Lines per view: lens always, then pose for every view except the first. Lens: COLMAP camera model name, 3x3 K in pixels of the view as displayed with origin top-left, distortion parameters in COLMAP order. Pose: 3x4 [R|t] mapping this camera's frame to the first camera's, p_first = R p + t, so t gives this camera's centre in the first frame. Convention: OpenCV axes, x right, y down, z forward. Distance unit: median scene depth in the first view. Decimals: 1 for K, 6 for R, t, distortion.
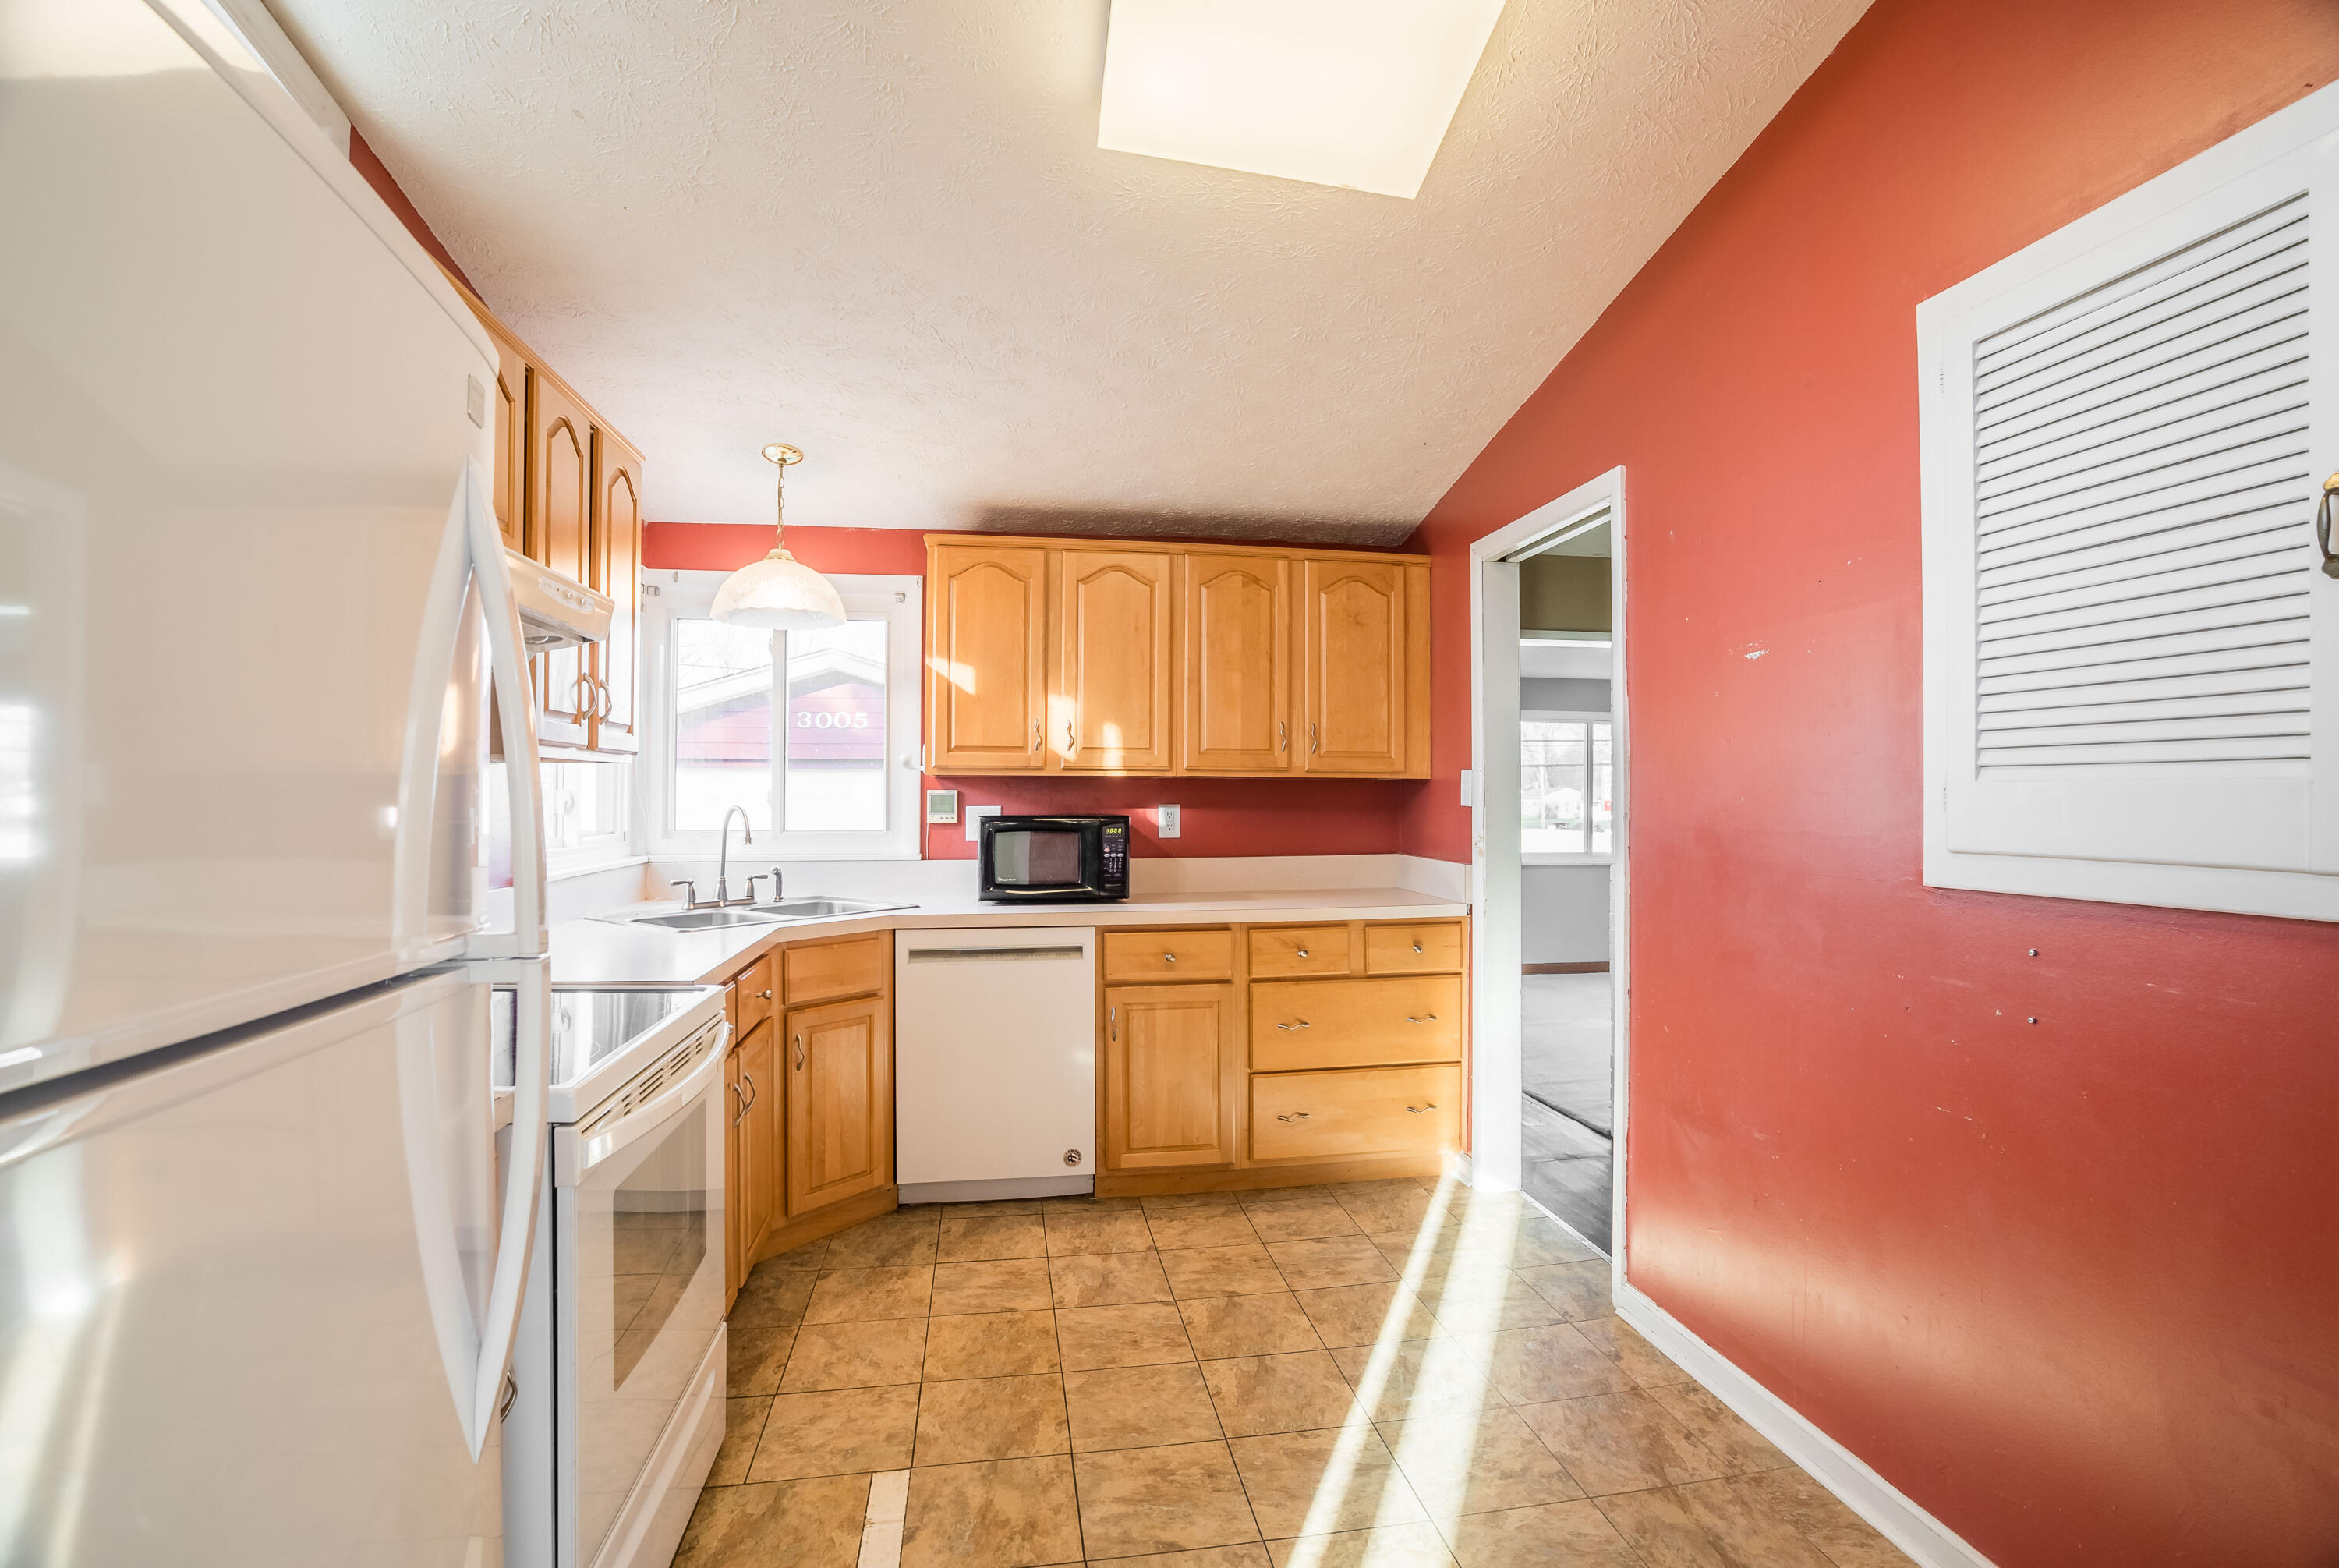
lens RADIAL K [[1074.8, 0, 1158.3], [0, 1074.8, 787.3], [0, 0, 1]] dist [-0.073812, 0.028848]
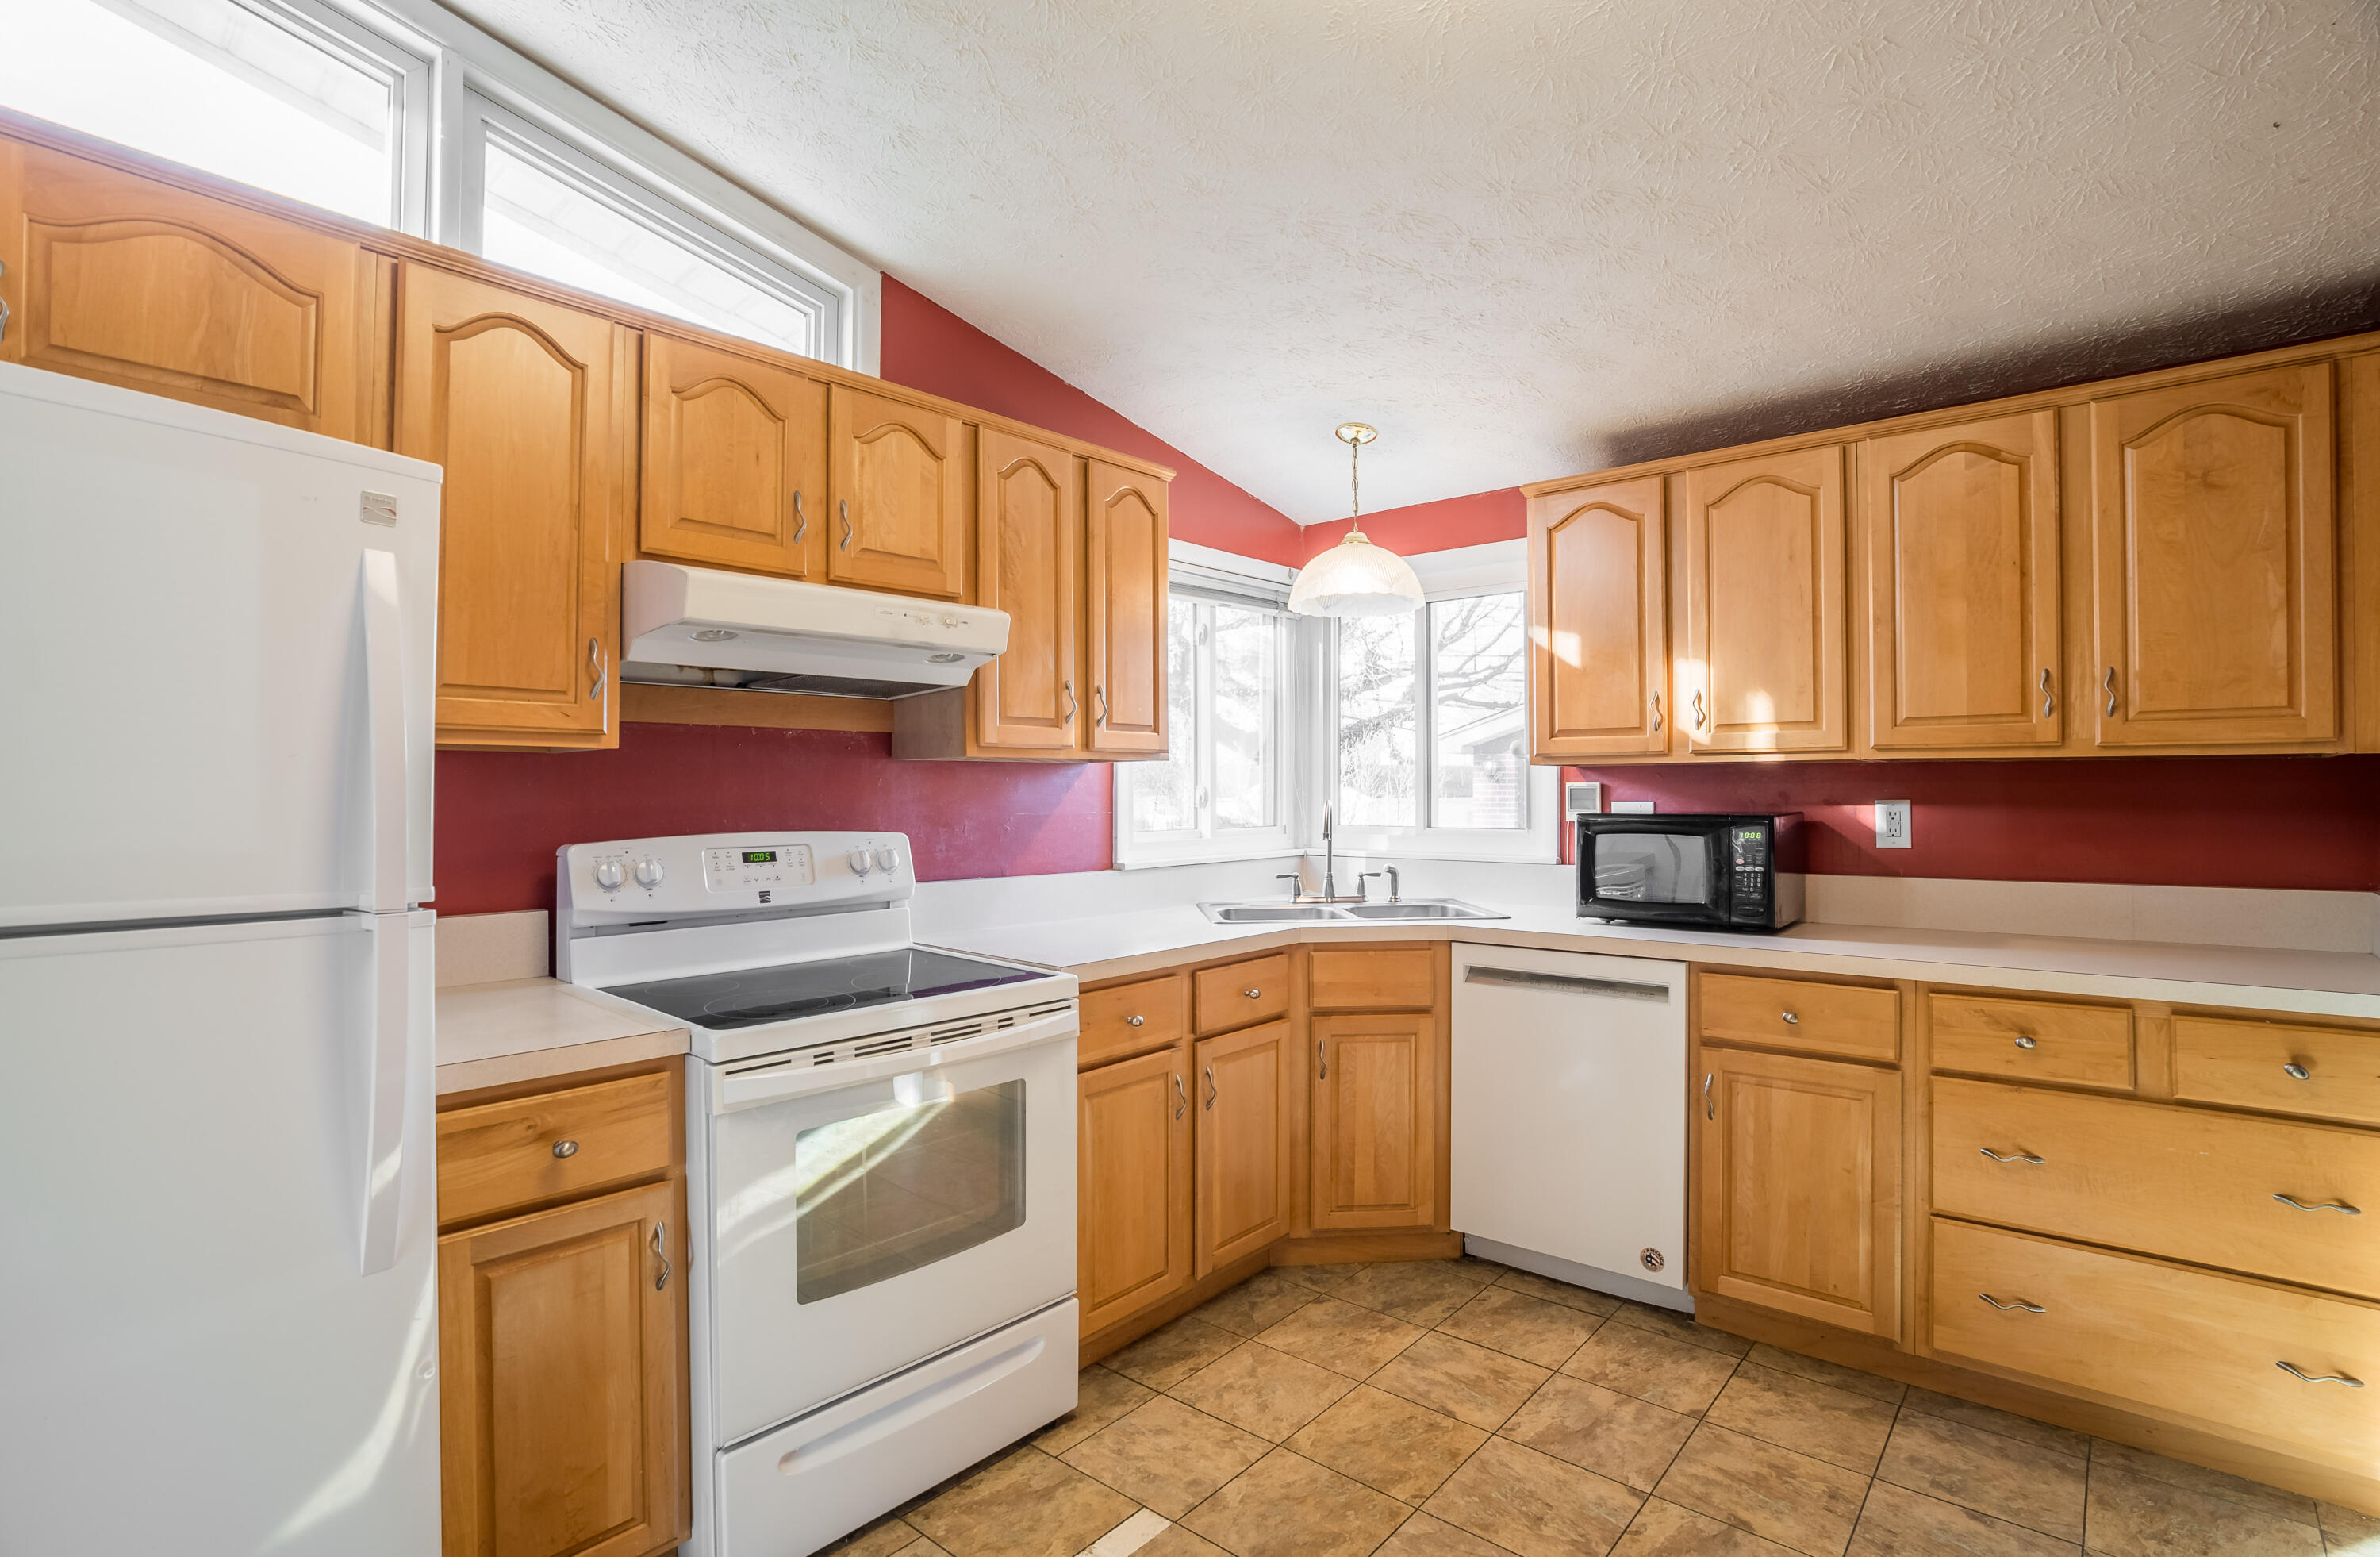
lens RADIAL K [[1102.4, 0, 1187.4], [0, 1102.4, 783.0], [0, 0, 1]] dist [-0.070379, 0.027516]
pose [[0.646095, -0.009324, -0.763200, 0.312392], [0.009509, 0.999946, -0.004167, 0.004214], [0.763198, -0.004565, 0.646149, 0.253963]]
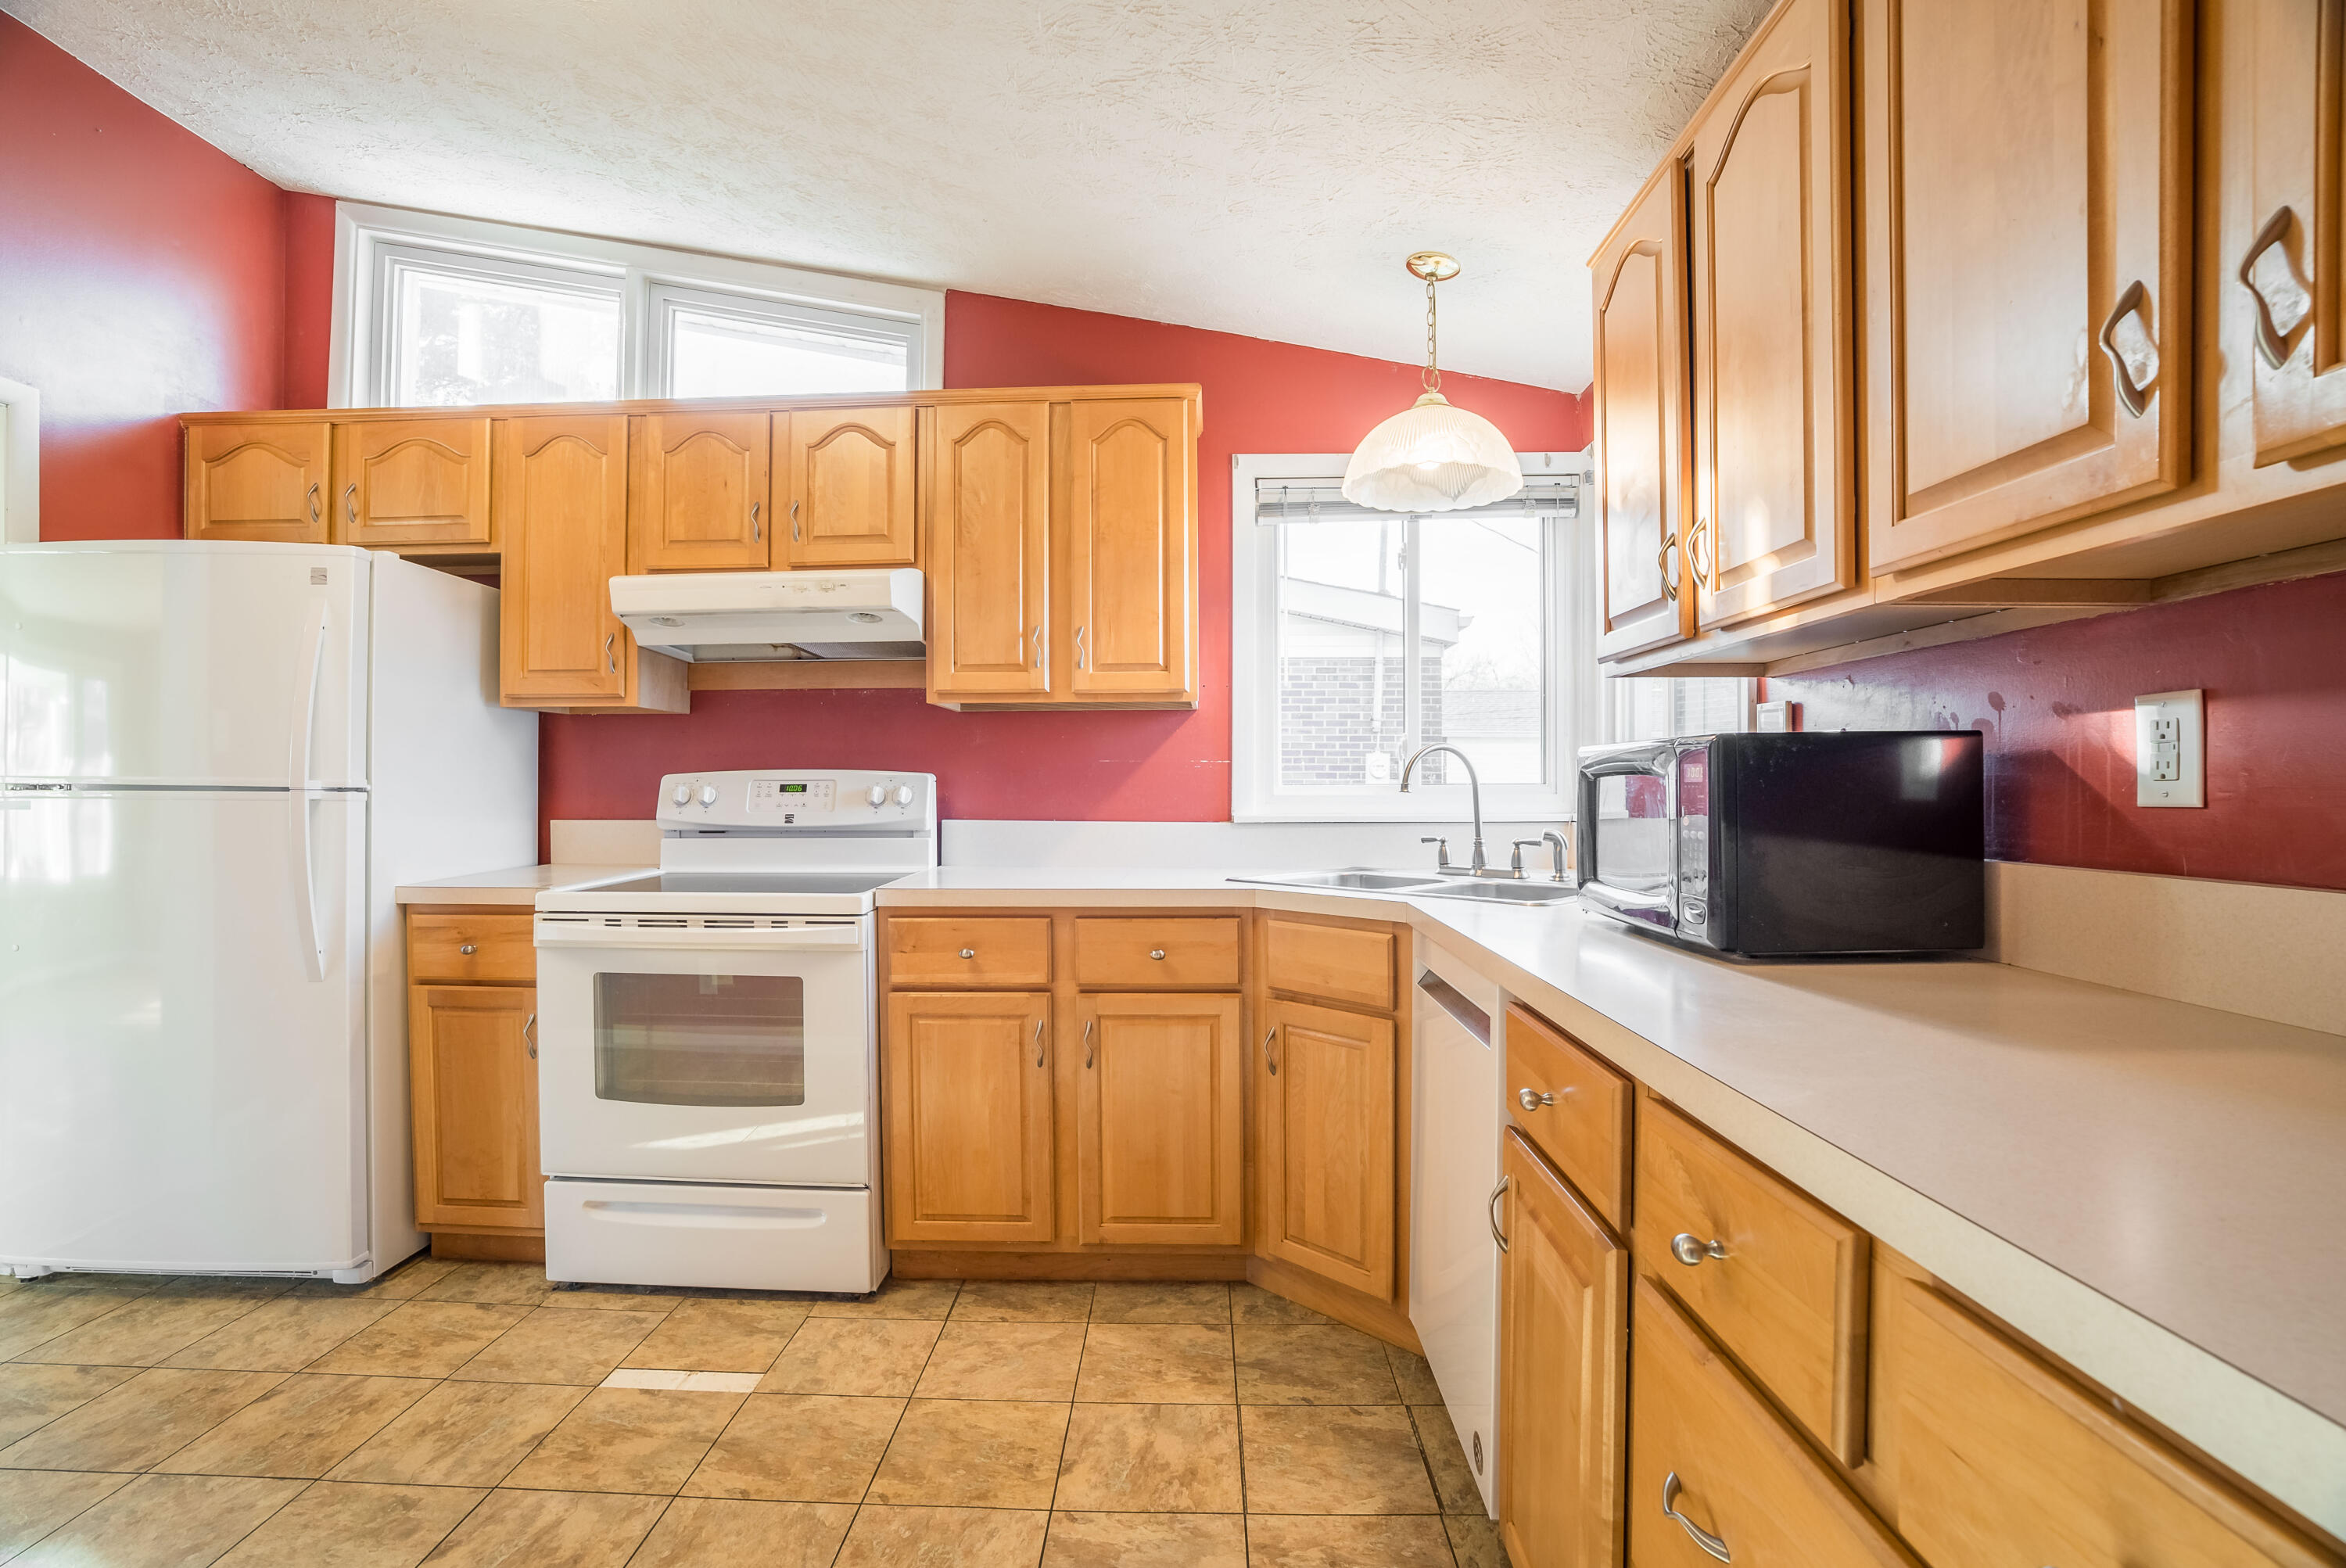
lens RADIAL K [[1078.0, 0, 1161.8], [0, 1078.0, 787.3], [0, 0, 1]] dist [-0.073812, 0.028848]
pose [[-0.177283, 0.001045, -0.984159, 0.424770], [0.007728, 0.999970, -0.000330, 0.050105], [0.984129, -0.007664, -0.177286, 0.986840]]
